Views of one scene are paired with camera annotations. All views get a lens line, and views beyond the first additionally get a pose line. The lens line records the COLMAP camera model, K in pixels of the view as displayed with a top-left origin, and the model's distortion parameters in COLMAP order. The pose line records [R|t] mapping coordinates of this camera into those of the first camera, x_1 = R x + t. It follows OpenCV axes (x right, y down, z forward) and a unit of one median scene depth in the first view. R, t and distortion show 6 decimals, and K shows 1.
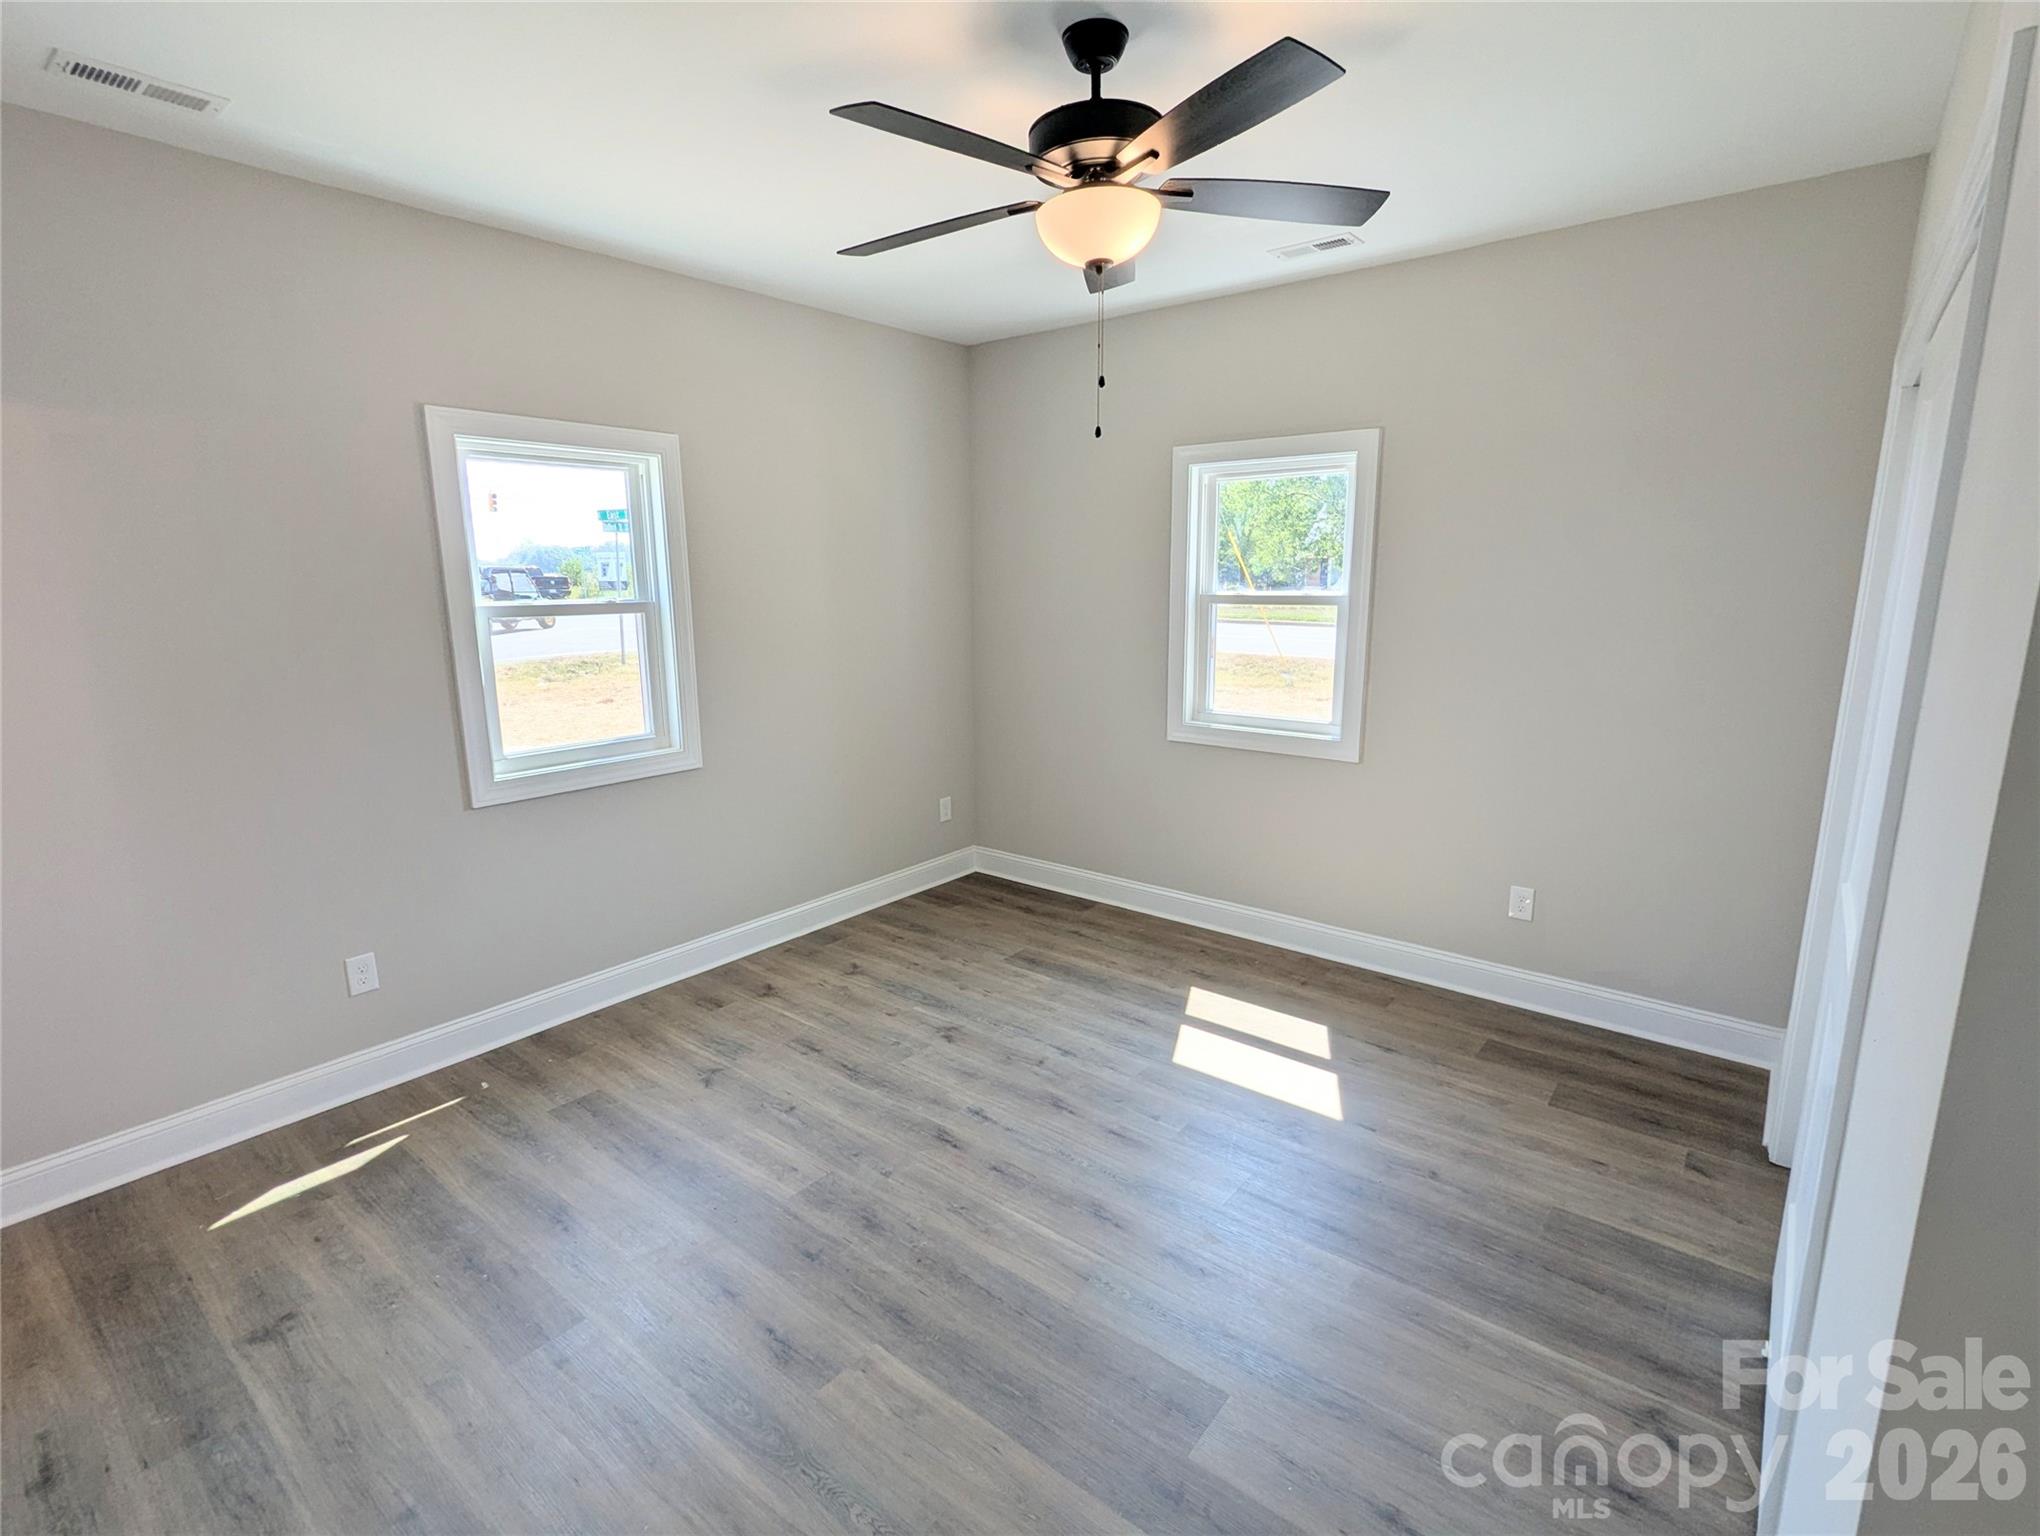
lens RADIAL K [[971.4, 0, 1020.6], [0, 971.4, 770.2], [0, 0, 1]] dist [-0.004247, -0.003360]
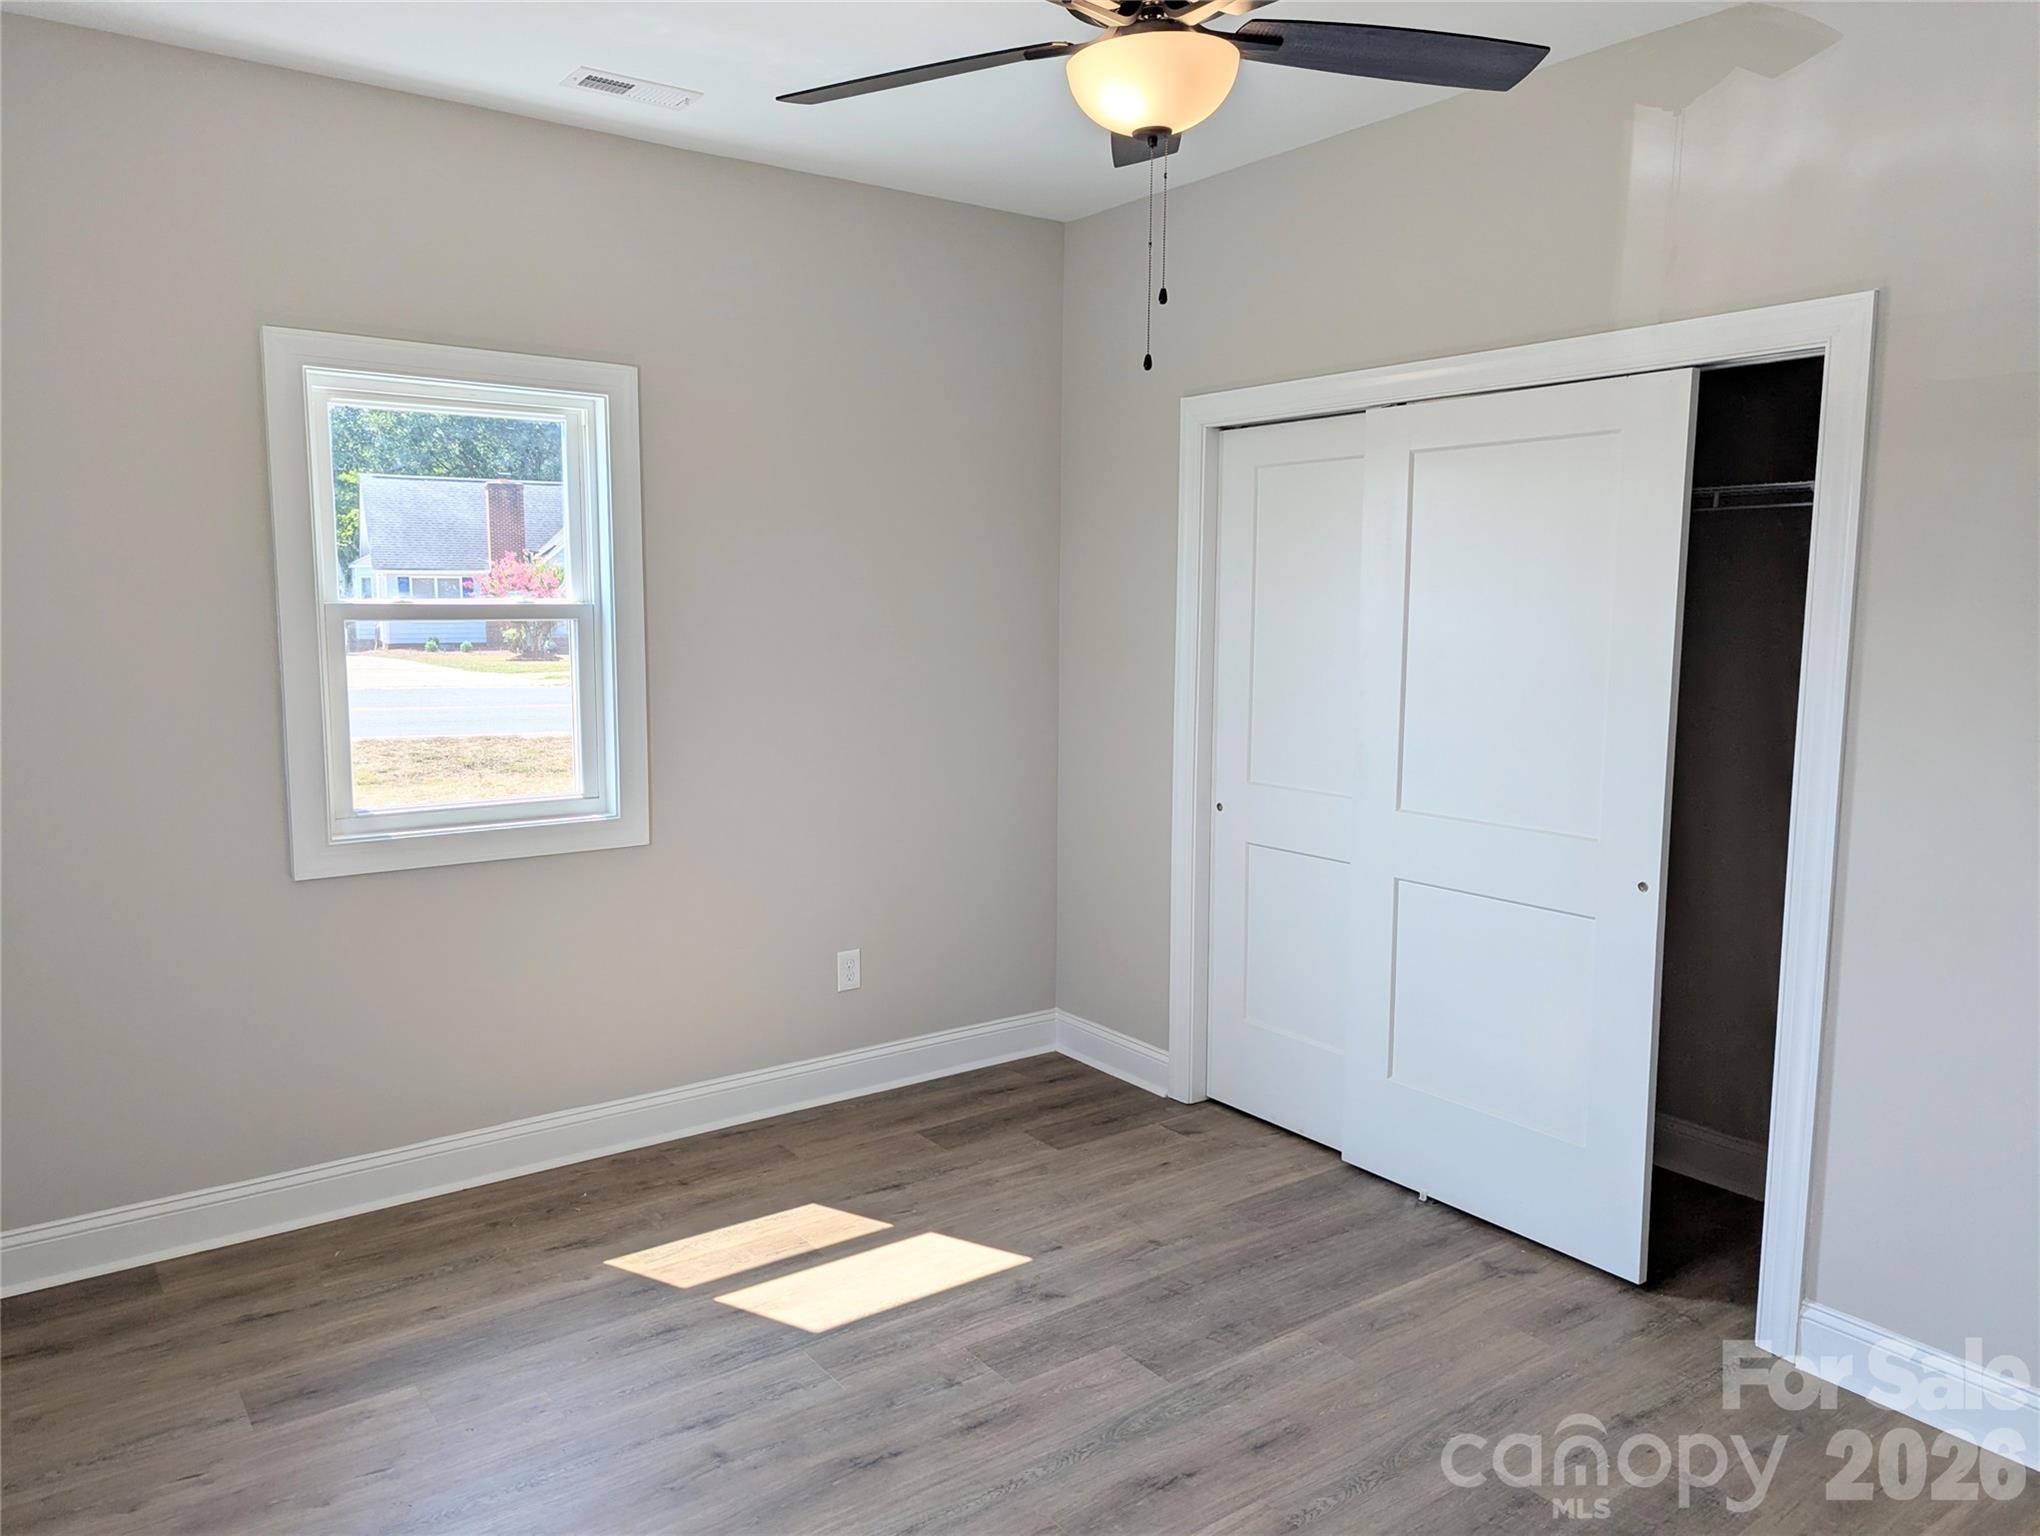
lens RADIAL K [[1436.6, 0, 993.5], [0, 1436.6, 759.3], [0, 0, 1]] dist [0.045990, -0.030553]
pose [[0.264020, -0.106975, 0.958567, -0.671725], [0.189674, 0.980183, 0.057145, -0.094540], [-0.945684, 0.166727, 0.279078, 0.571482]]
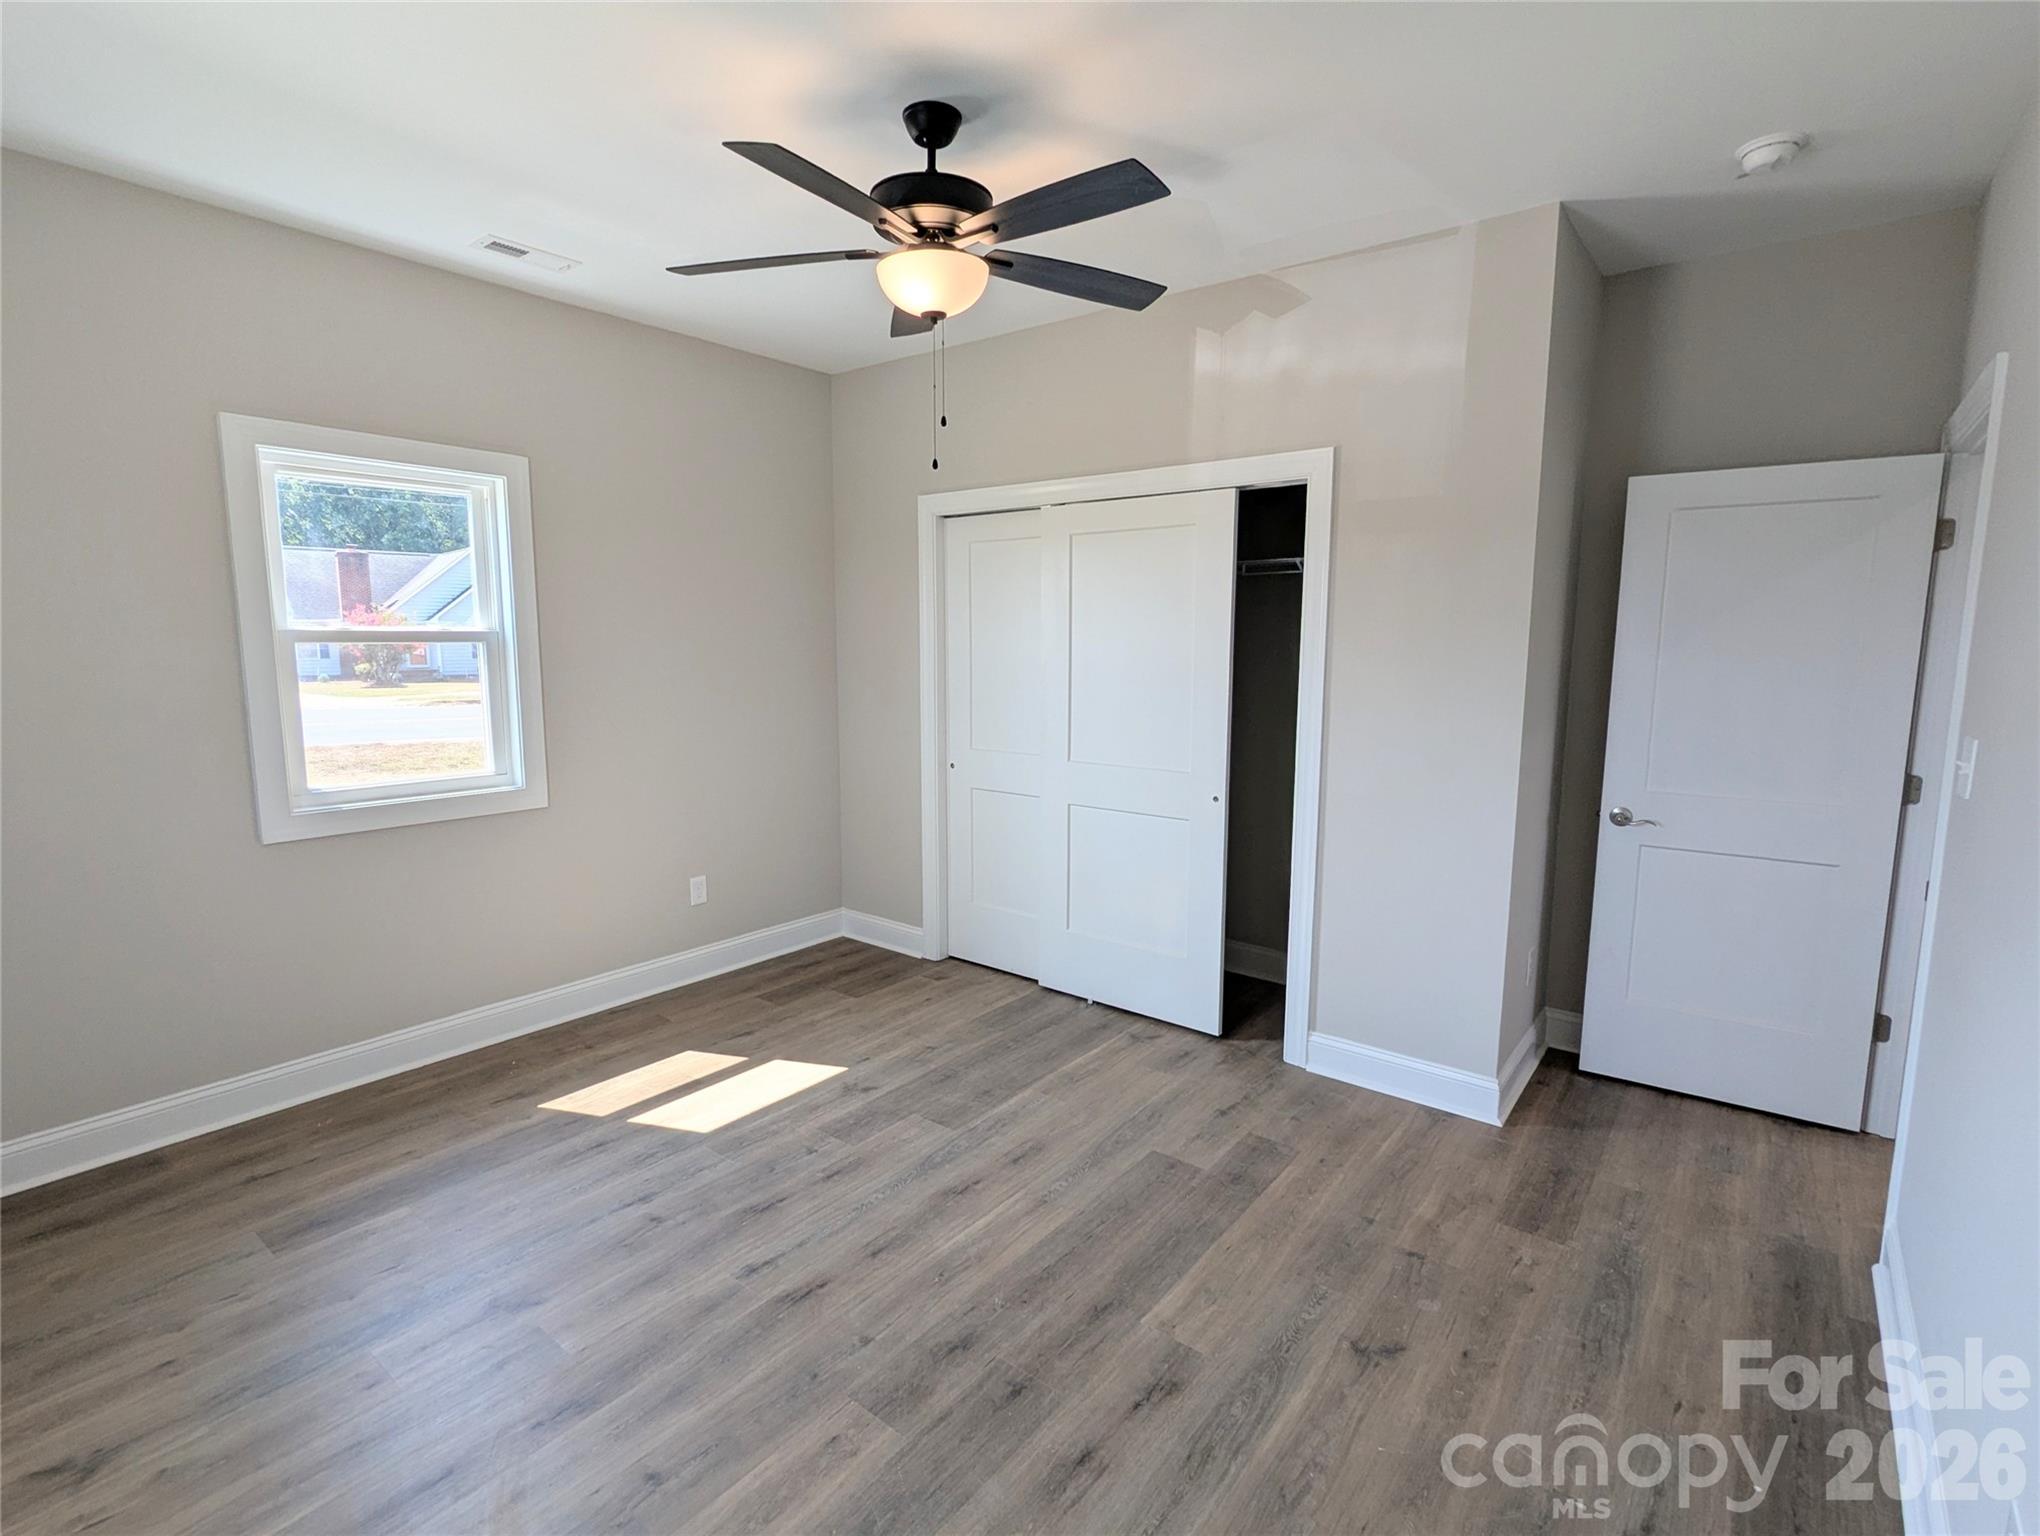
lens RADIAL K [[971.4, 0, 1019.9], [0, 971.4, 763.3], [0, 0, 1]] dist [-0.004247, -0.003360]
pose [[-0.009594, -0.126346, 0.991940, -0.704615], [0.198689, 0.971965, 0.125724, -0.091627], [-0.980016, 0.198294, 0.015778, 0.635845]]
